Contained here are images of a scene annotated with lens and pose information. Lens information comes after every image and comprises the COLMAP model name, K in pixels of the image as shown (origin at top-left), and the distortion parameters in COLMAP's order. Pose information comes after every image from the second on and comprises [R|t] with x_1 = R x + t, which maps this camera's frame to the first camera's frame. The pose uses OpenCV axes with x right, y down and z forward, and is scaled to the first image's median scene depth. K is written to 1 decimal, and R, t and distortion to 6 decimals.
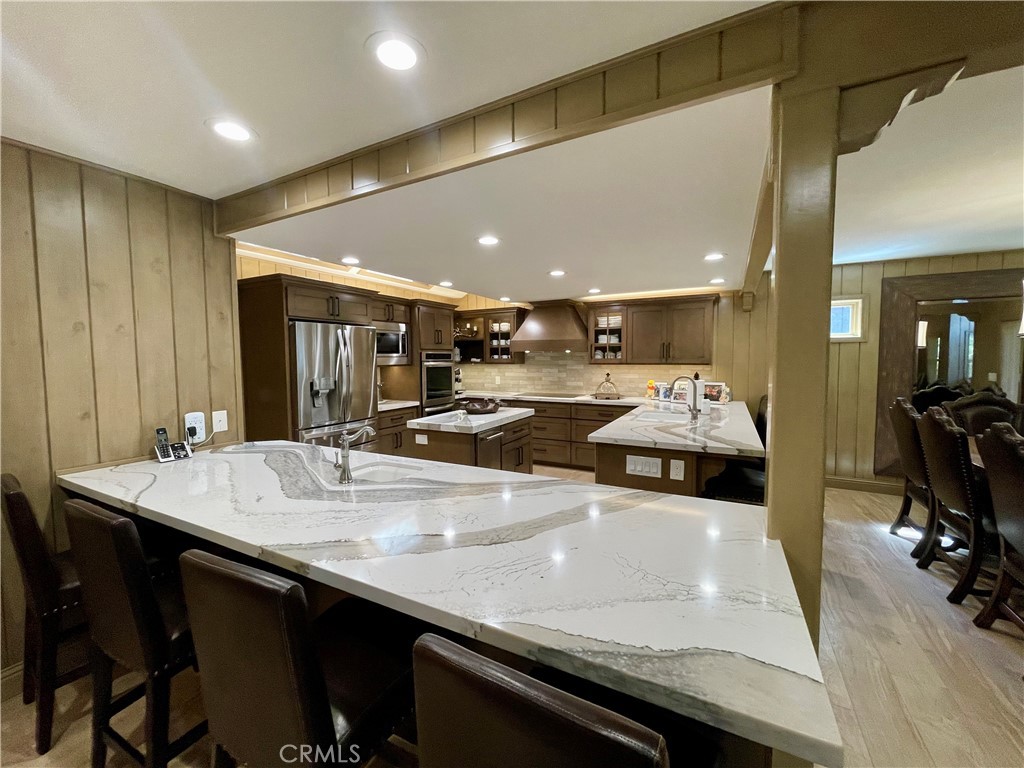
lens RADIAL K [[410.5, 0, 509.7], [0, 410.5, 380.3], [0, 0, 1]] dist [-0.000415, 0.000088]
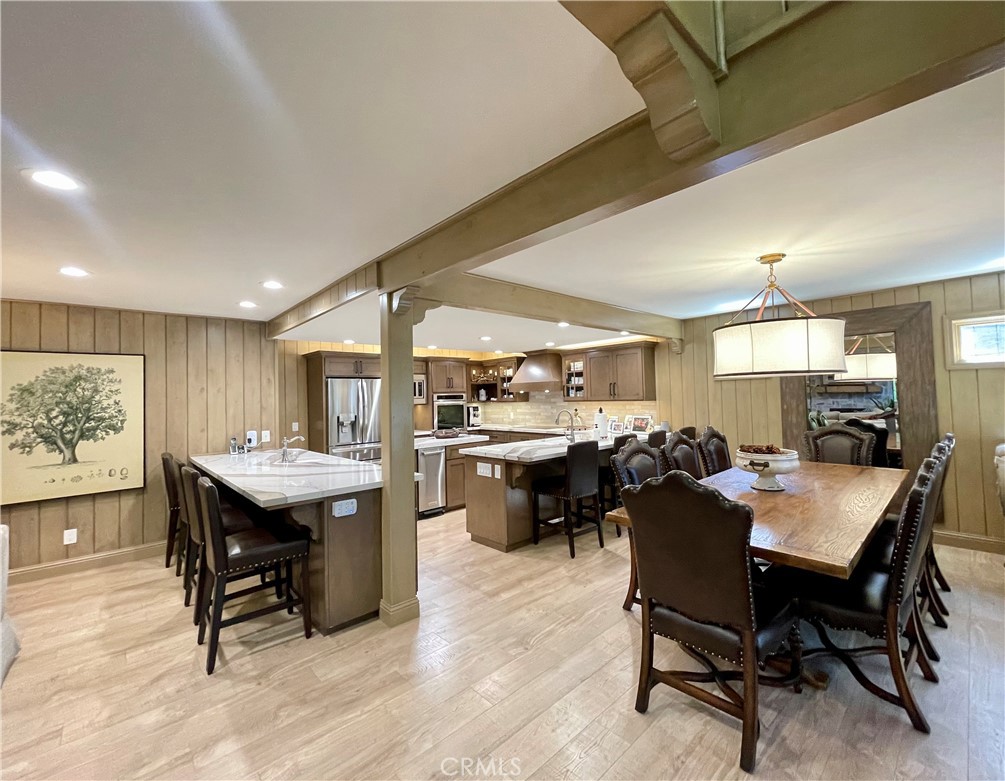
lens RADIAL K [[427.3, 0, 523.2], [0, 427.3, 383.6], [0, 0, 1]] dist [-0.000248, -0.000097]
pose [[0.949837, -0.029009, -0.311396, 0.507528], [0.003513, 0.996616, -0.082127, 0.011991], [0.312725, 0.076914, 0.946725, -0.247527]]
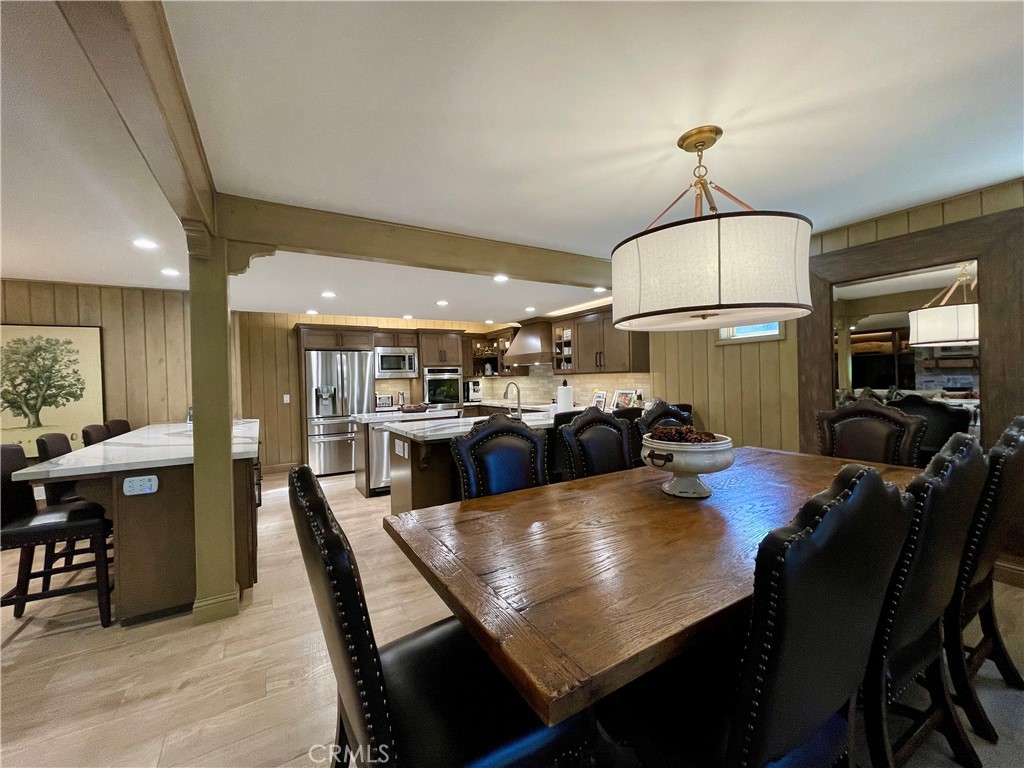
lens RADIAL K [[410.5, 0, 509.7], [0, 410.5, 380.3], [0, 0, 1]] dist [-0.000415, 0.000088]
pose [[0.855625, -0.014360, -0.517397, 0.699551], [-0.008610, 0.999082, -0.041967, 0.023175], [0.517524, 0.040363, 0.854716, 0.020144]]
